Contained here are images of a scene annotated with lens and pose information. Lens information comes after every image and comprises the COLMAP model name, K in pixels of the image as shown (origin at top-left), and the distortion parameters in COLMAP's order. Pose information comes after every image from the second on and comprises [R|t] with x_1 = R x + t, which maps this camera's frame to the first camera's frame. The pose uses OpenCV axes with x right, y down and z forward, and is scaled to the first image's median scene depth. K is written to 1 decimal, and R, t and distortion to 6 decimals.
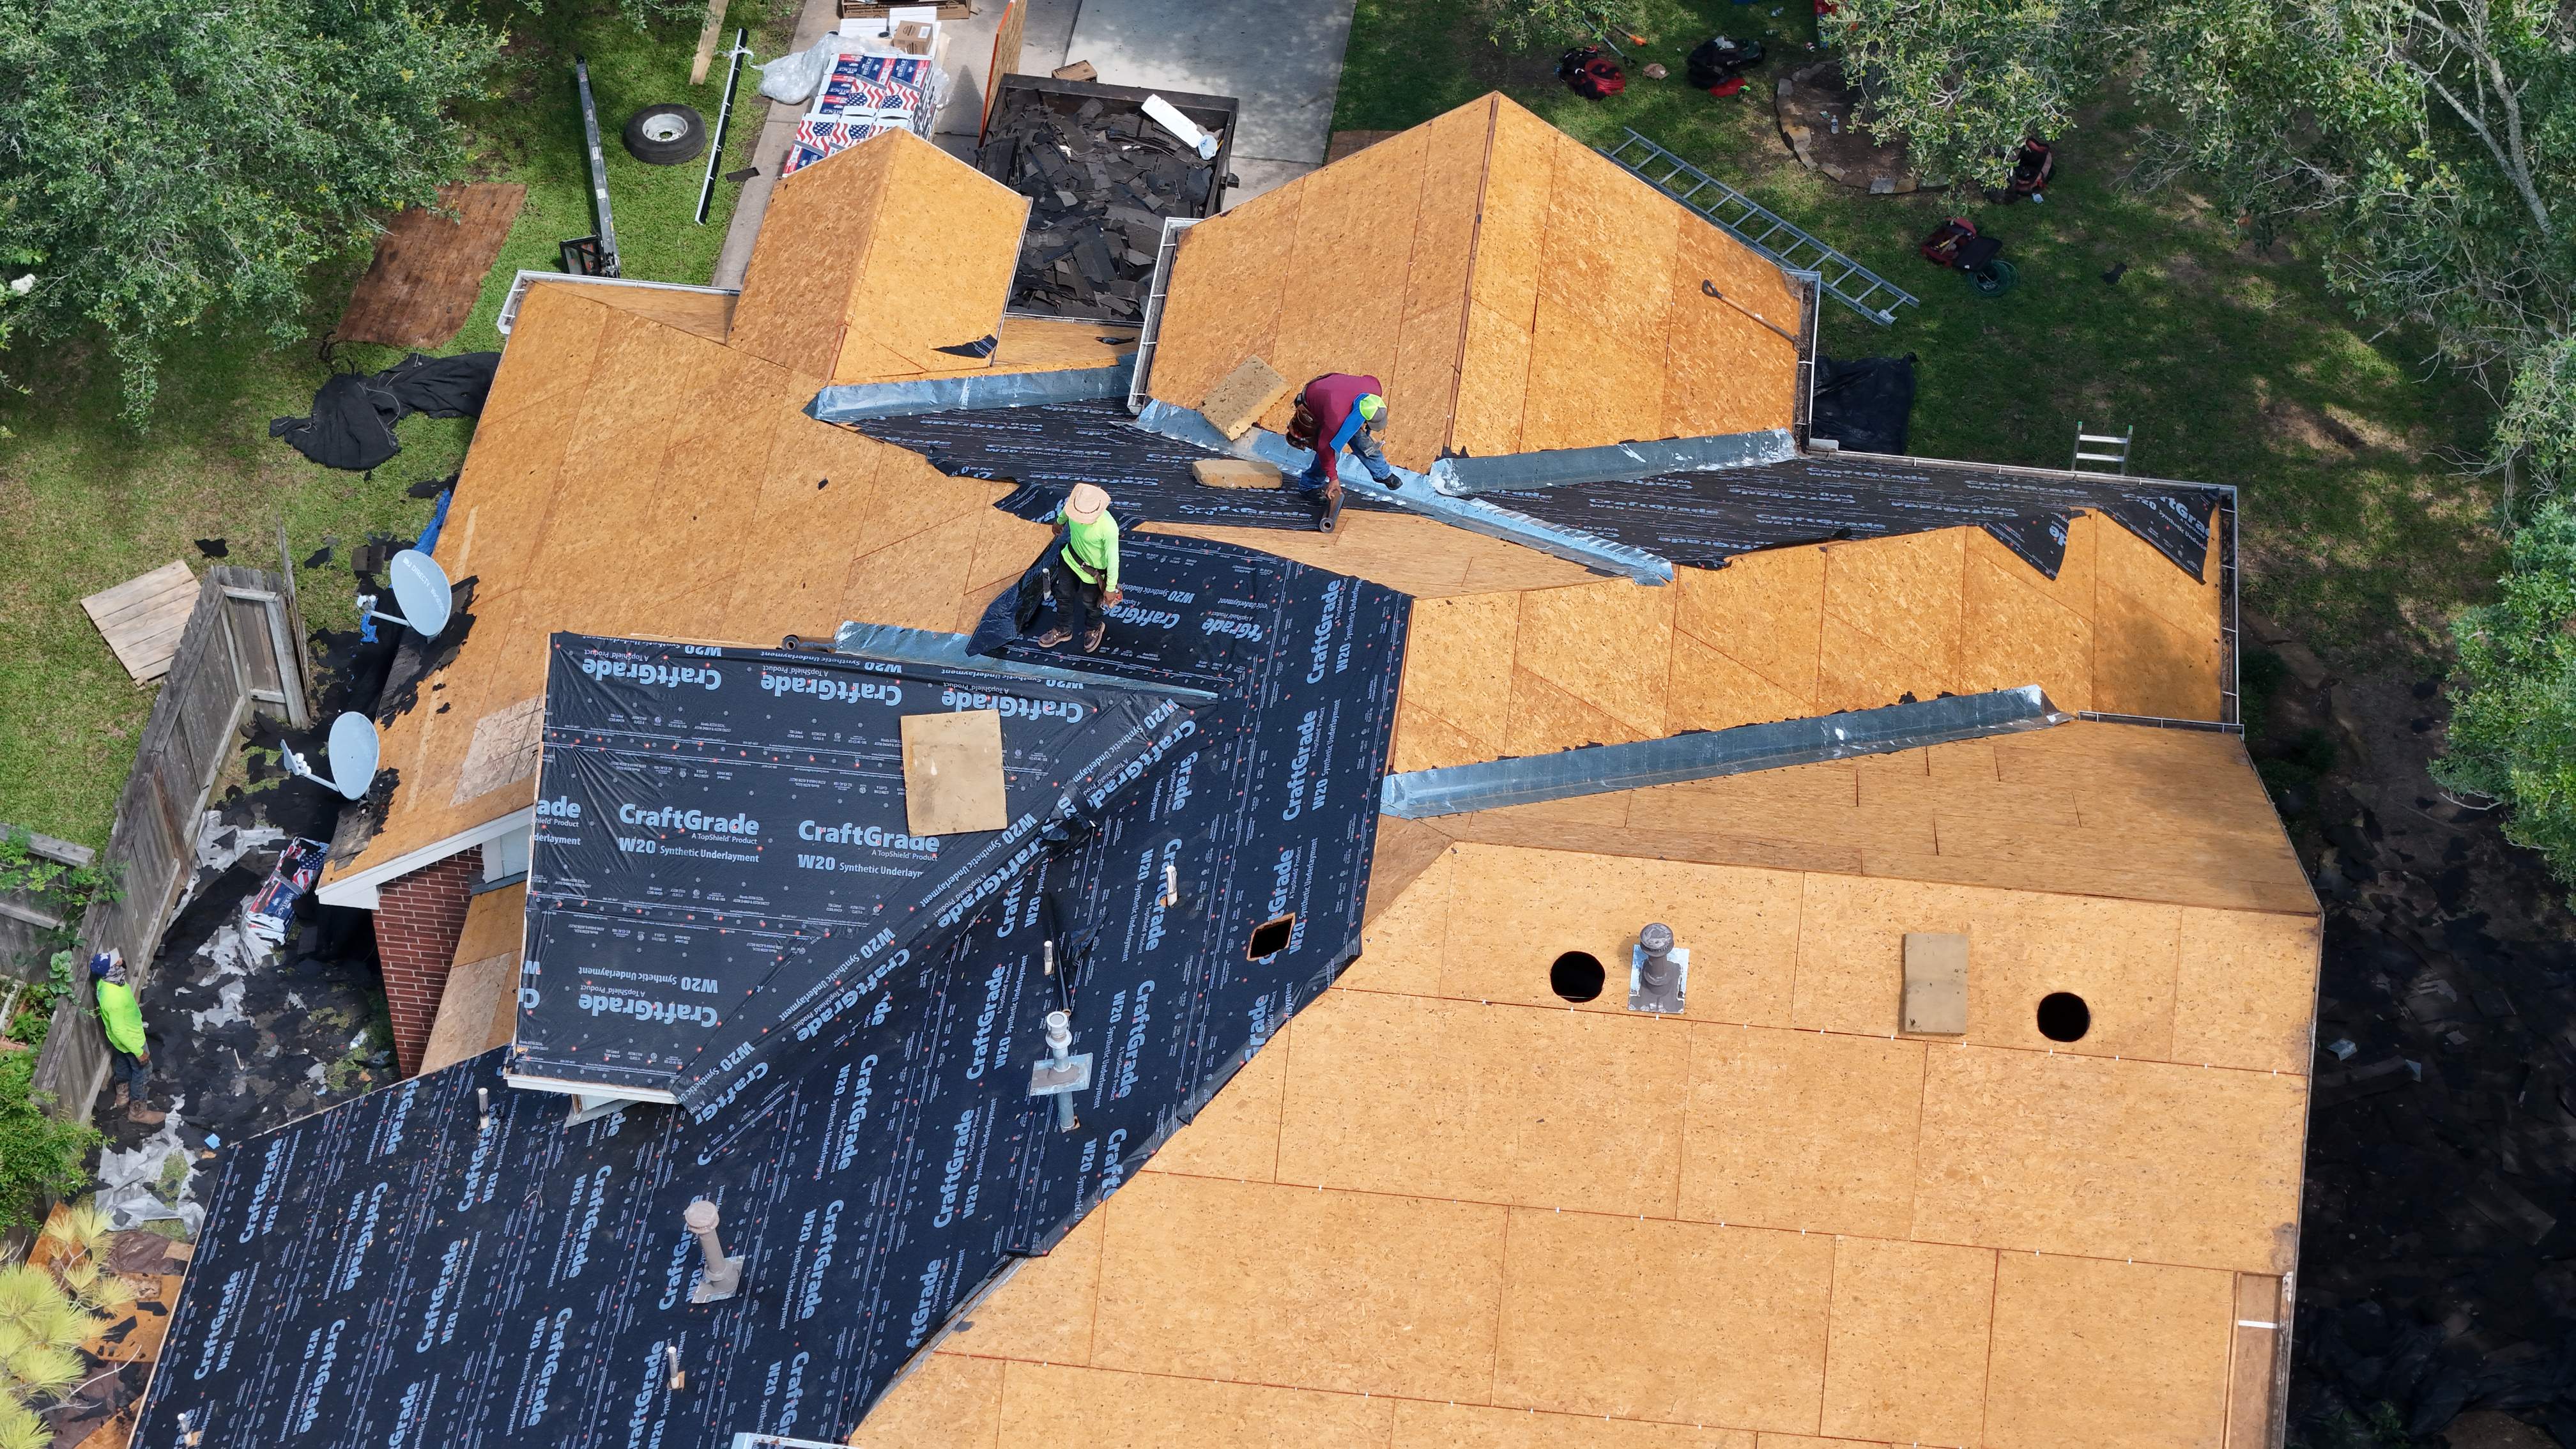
lens RADIAL K [[5223.9, 0, 1293.1], [0, 5223.9, 736.7], [0, 0, 1]] dist [-0.136182, 0.000000]
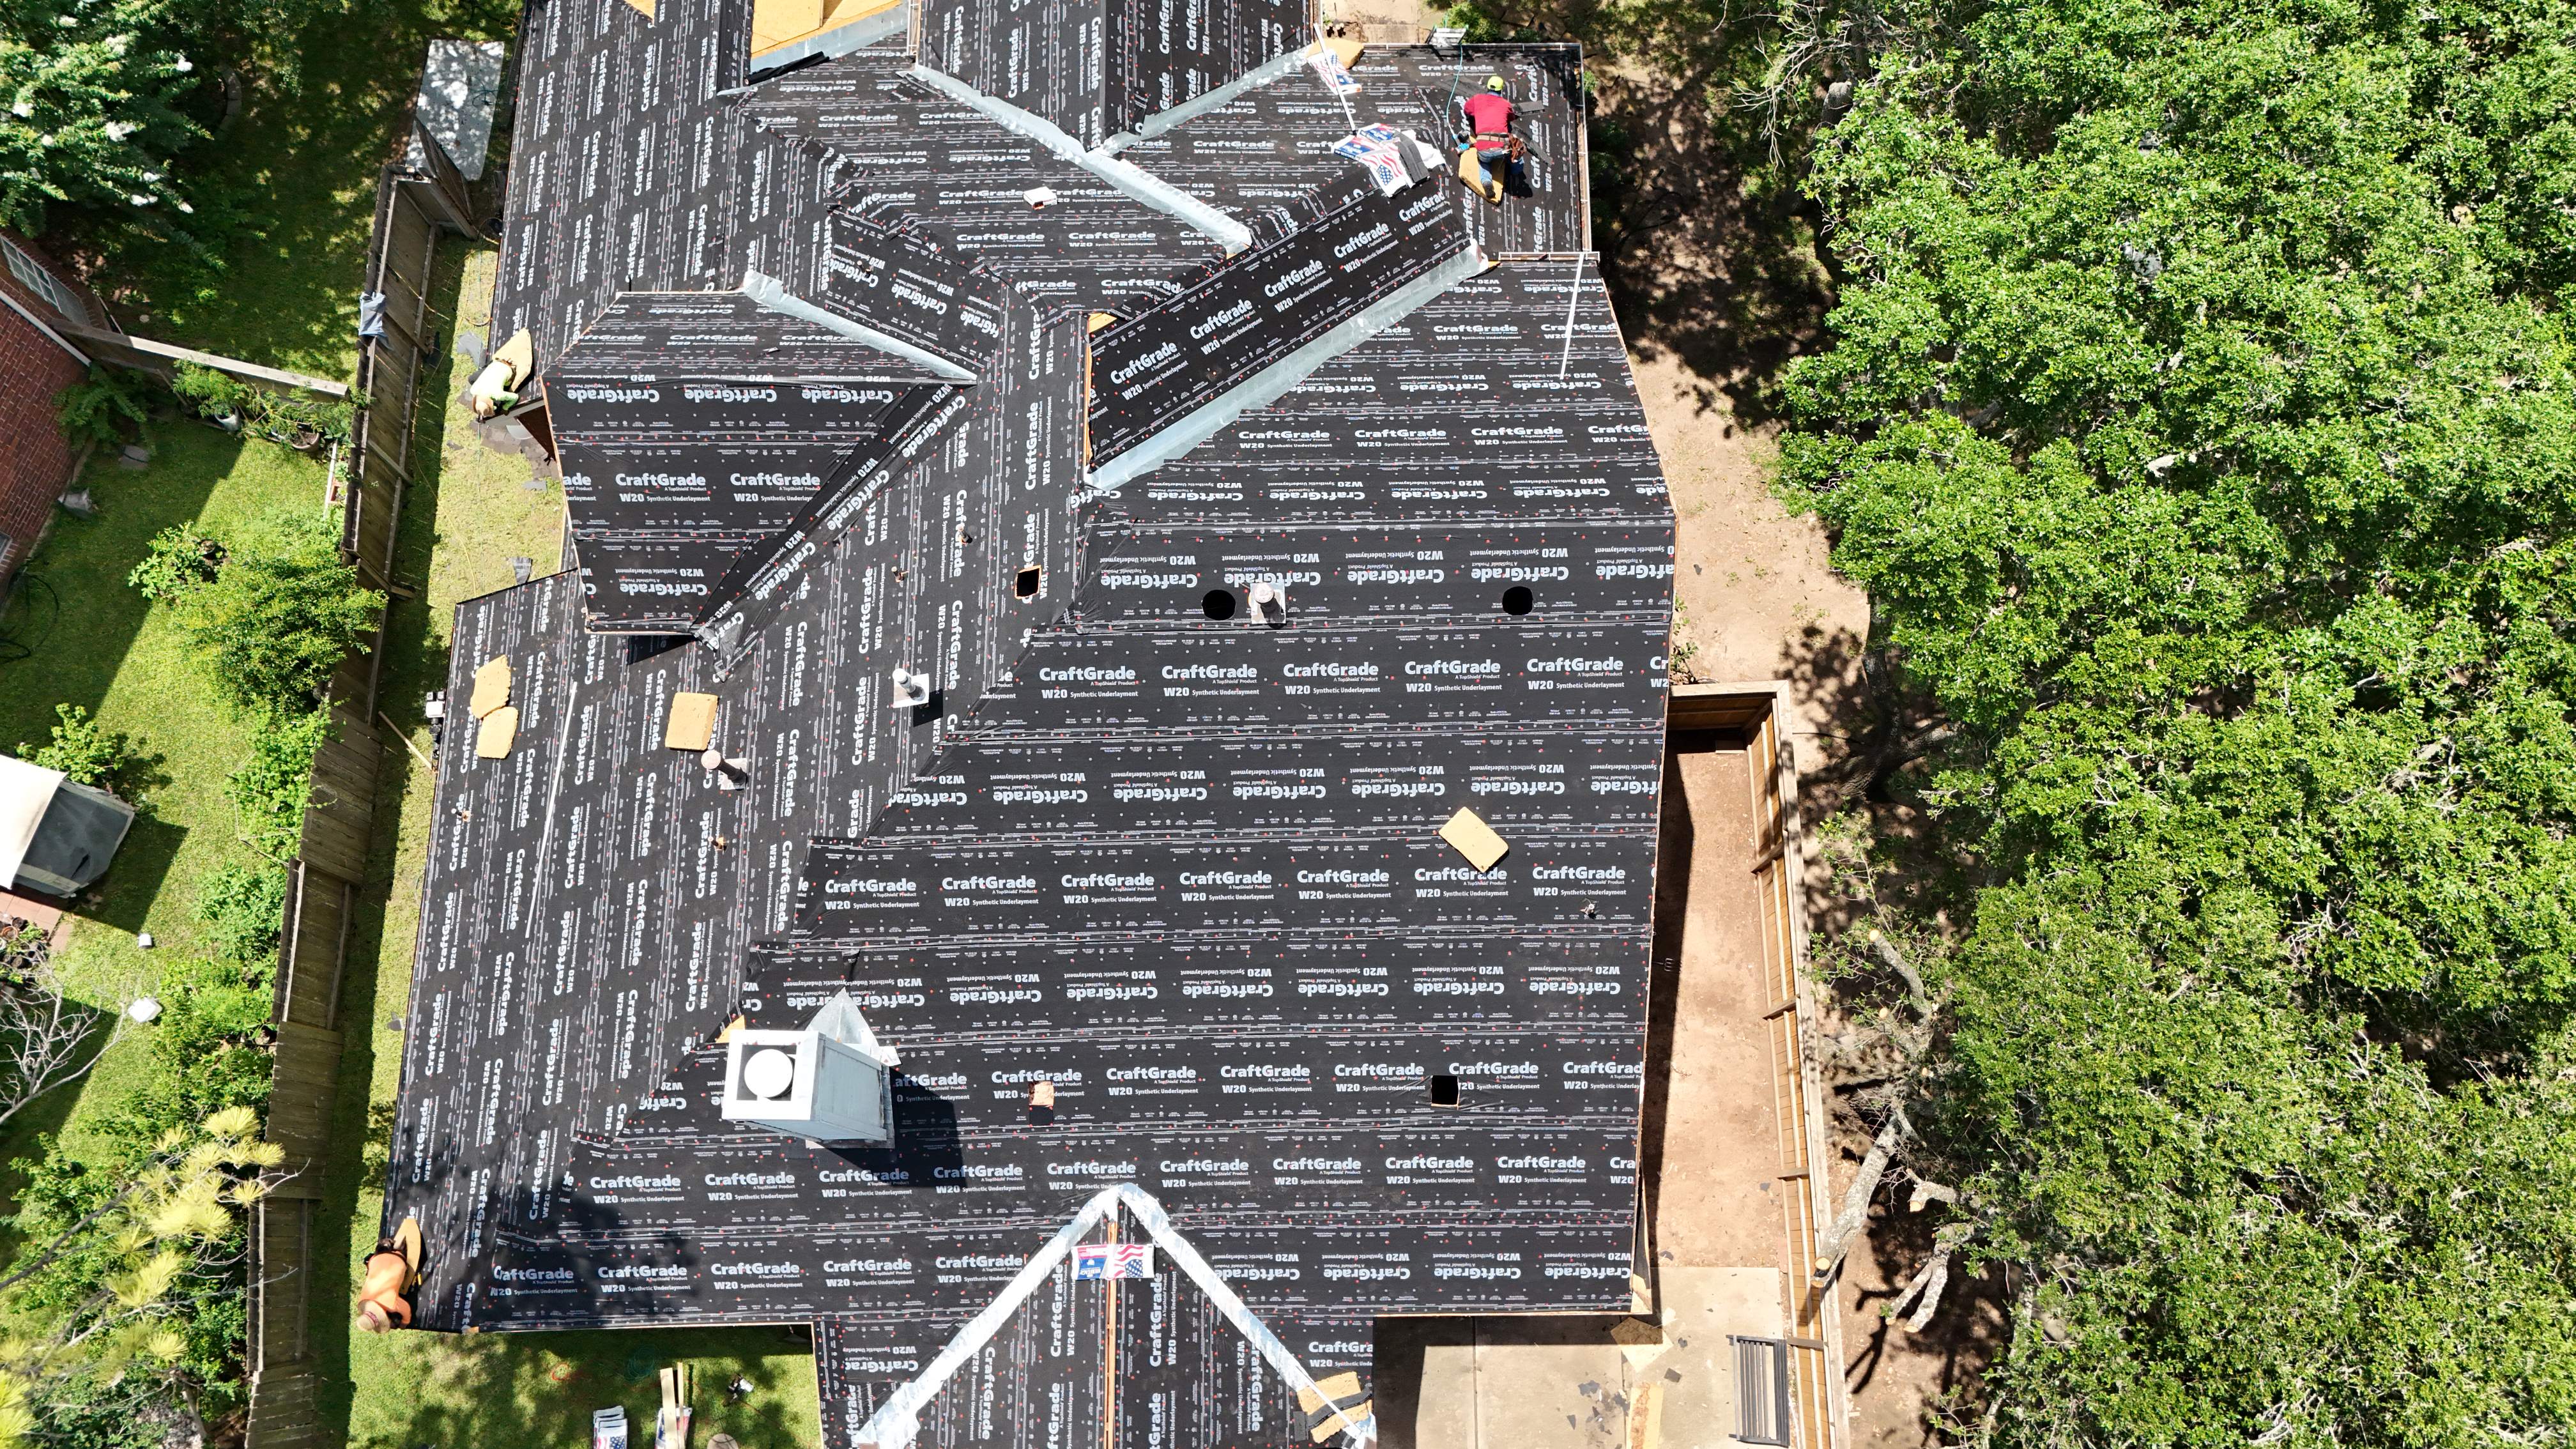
lens RADIAL K [[1930.9, 0, 1290.0], [0, 1930.9, 722.4], [0, 0, 1]] dist [0.059501, -0.057697]
pose [[0.991884, -0.120306, 0.041149, 0.044904], [0.086776, 0.877050, 0.472496, -0.192249], [-0.092933, -0.465091, 0.880372, 0.434687]]
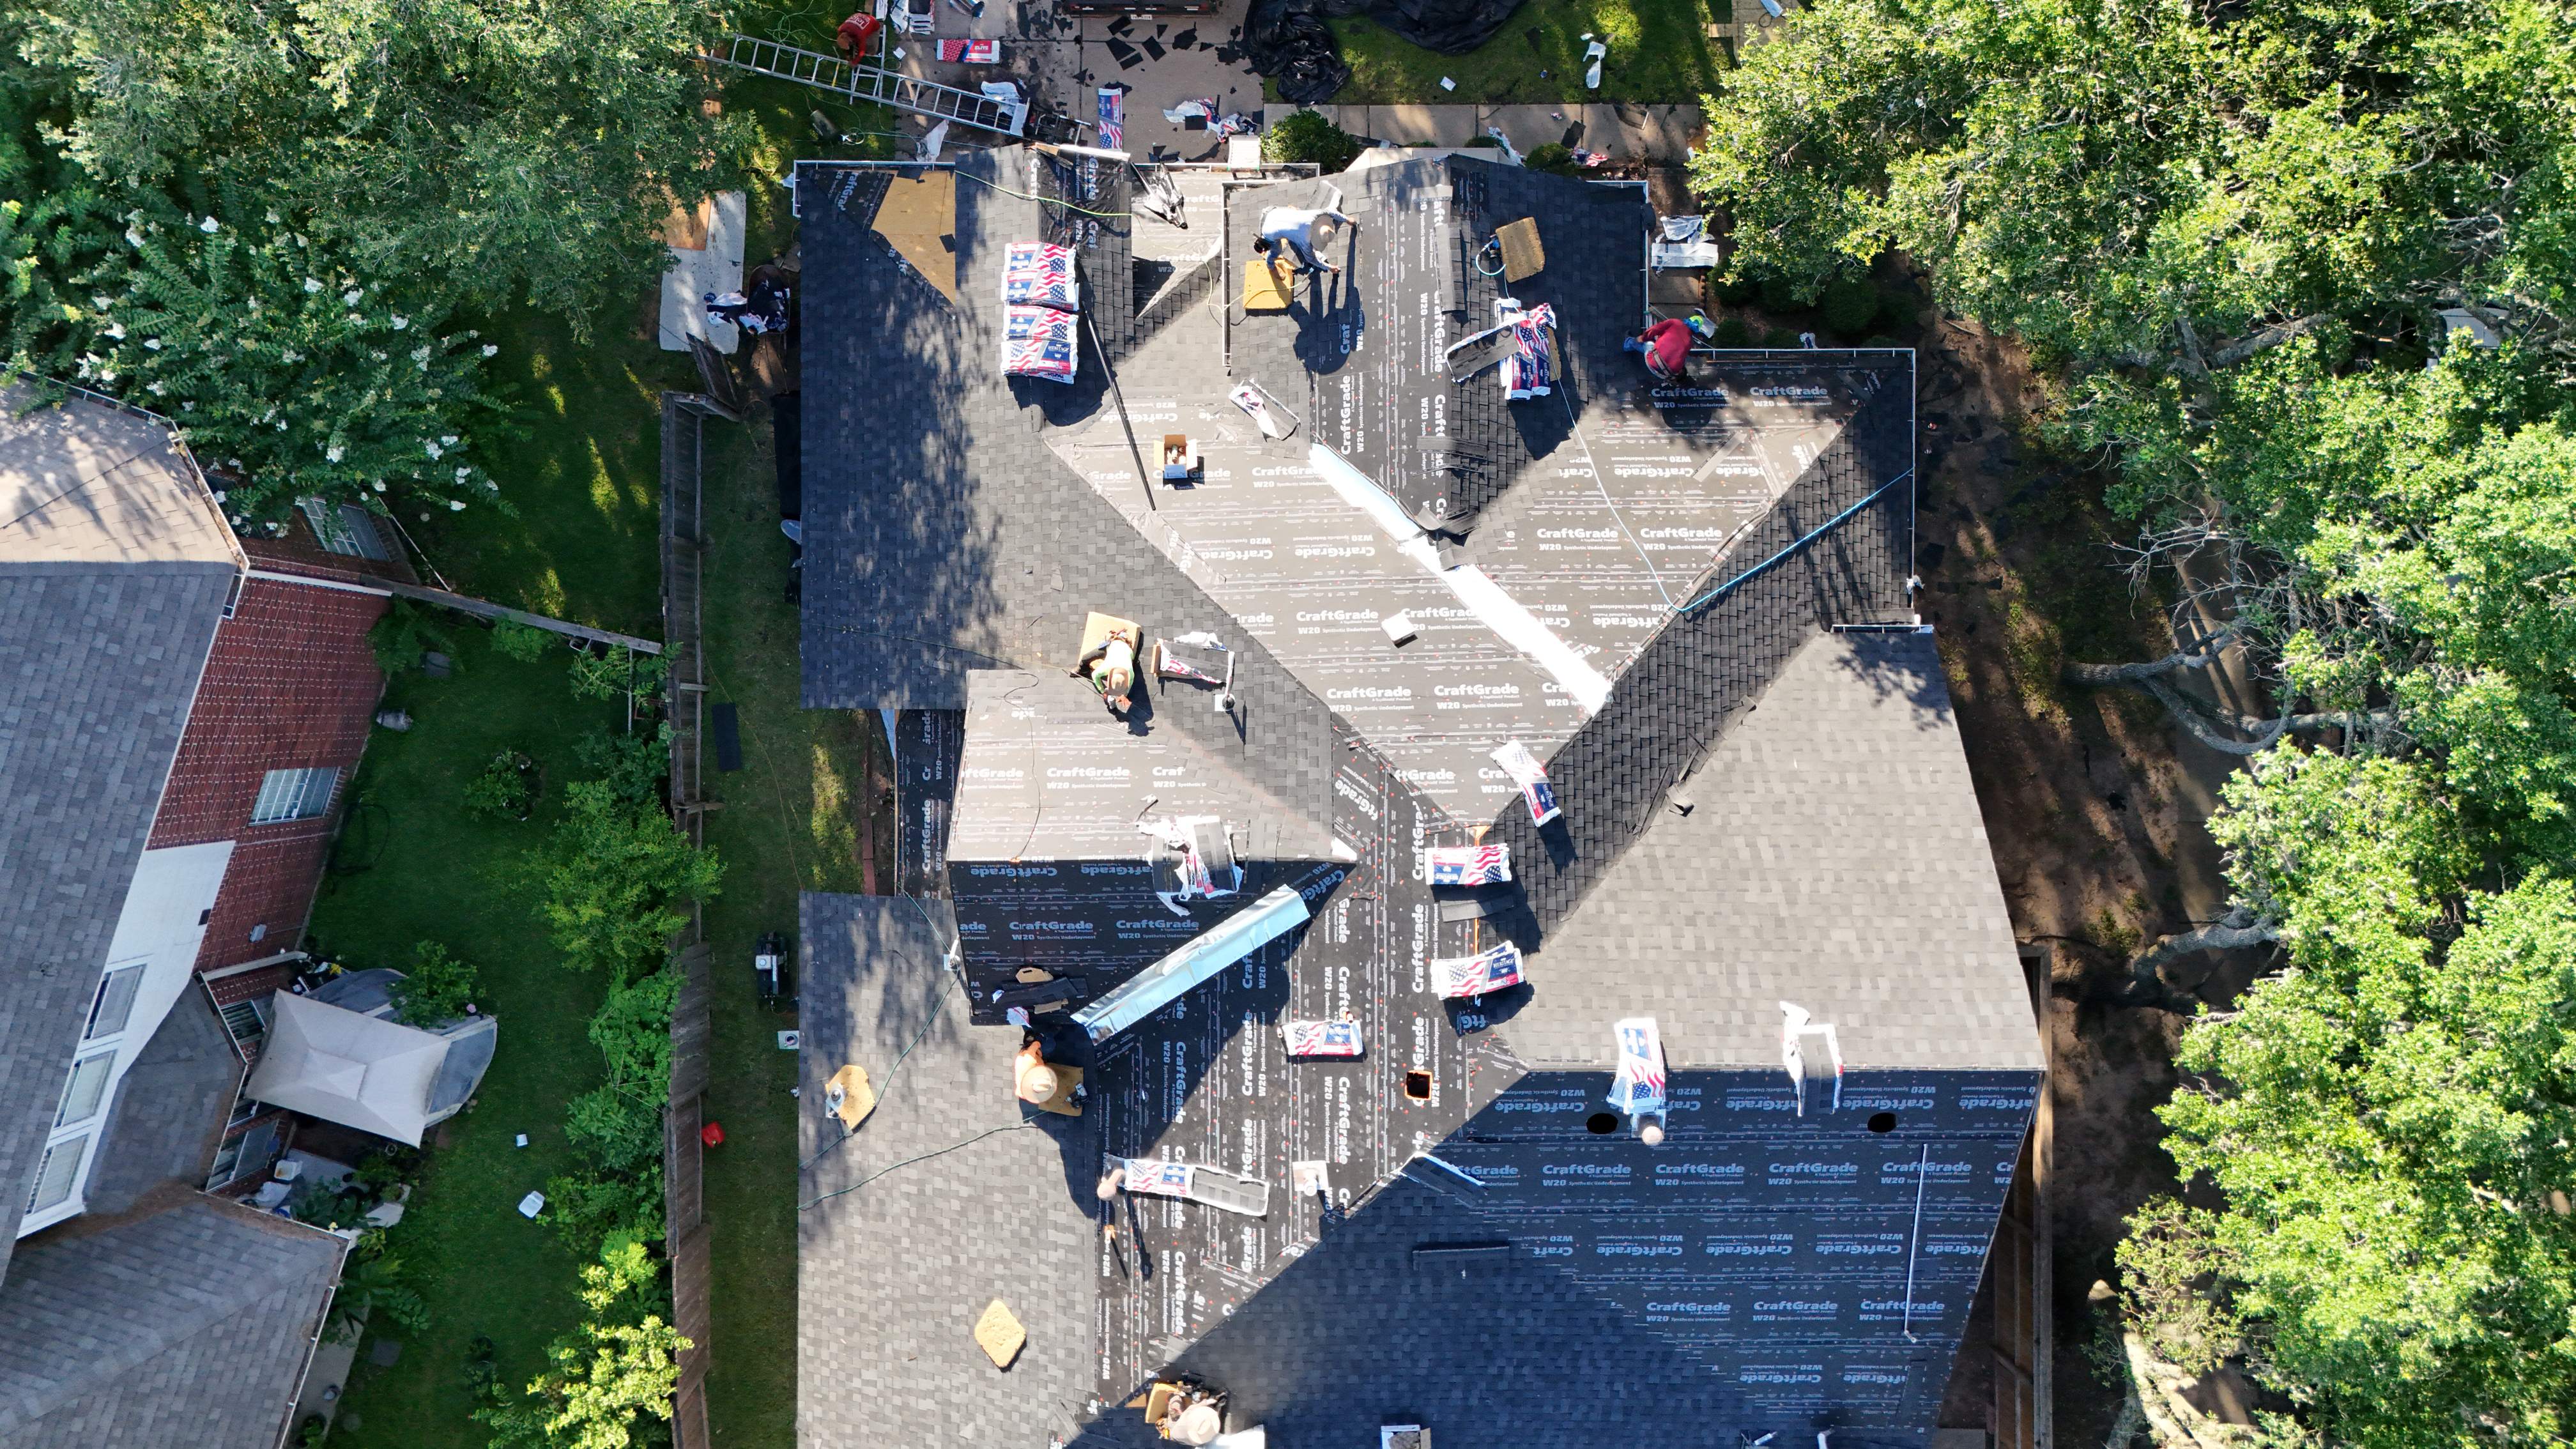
lens RADIAL K [[1930.9, 0, 1281.4], [0, 1930.9, 711.6], [0, 0, 1]] dist [0.059501, -0.057697]
pose [[0.992293, -0.123881, 0.002693, -0.034616], [0.087985, 0.719734, 0.688652, -0.481754], [-0.087249, -0.683108, 0.725087, 0.604510]]
